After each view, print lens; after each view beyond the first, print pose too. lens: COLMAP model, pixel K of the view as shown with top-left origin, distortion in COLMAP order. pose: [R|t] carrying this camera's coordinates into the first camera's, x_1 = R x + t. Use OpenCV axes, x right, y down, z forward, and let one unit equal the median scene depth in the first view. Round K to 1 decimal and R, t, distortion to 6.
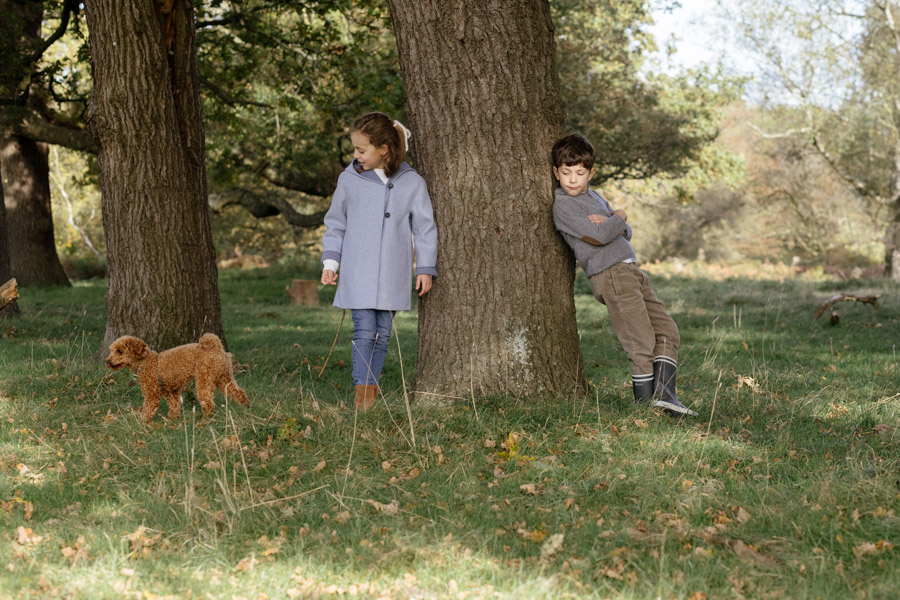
lens RADIAL K [[2021.2, 0, 450.0], [0, 2021.2, 300.0], [0, 0, 1]] dist [-0.036320, 0.432120]
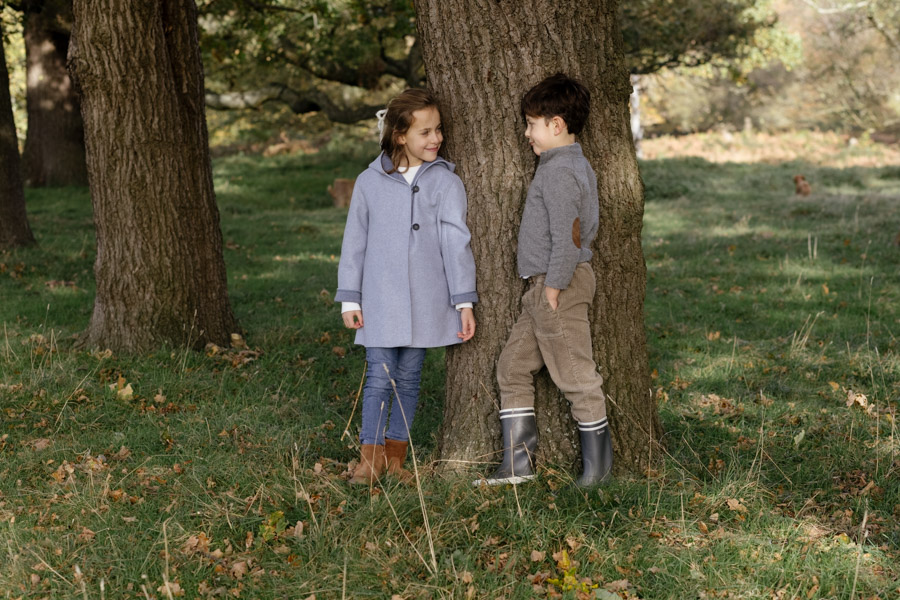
lens RADIAL K [[2021.2, 0, 450.0], [0, 2021.2, 300.0], [0, 0, 1]] dist [-0.036320, 0.432120]
pose [[0.999586, -0.012591, -0.025872, 0.004350], [0.014121, 0.998107, 0.059854, -0.038408], [0.025070, -0.060195, 0.997872, 0.144218]]
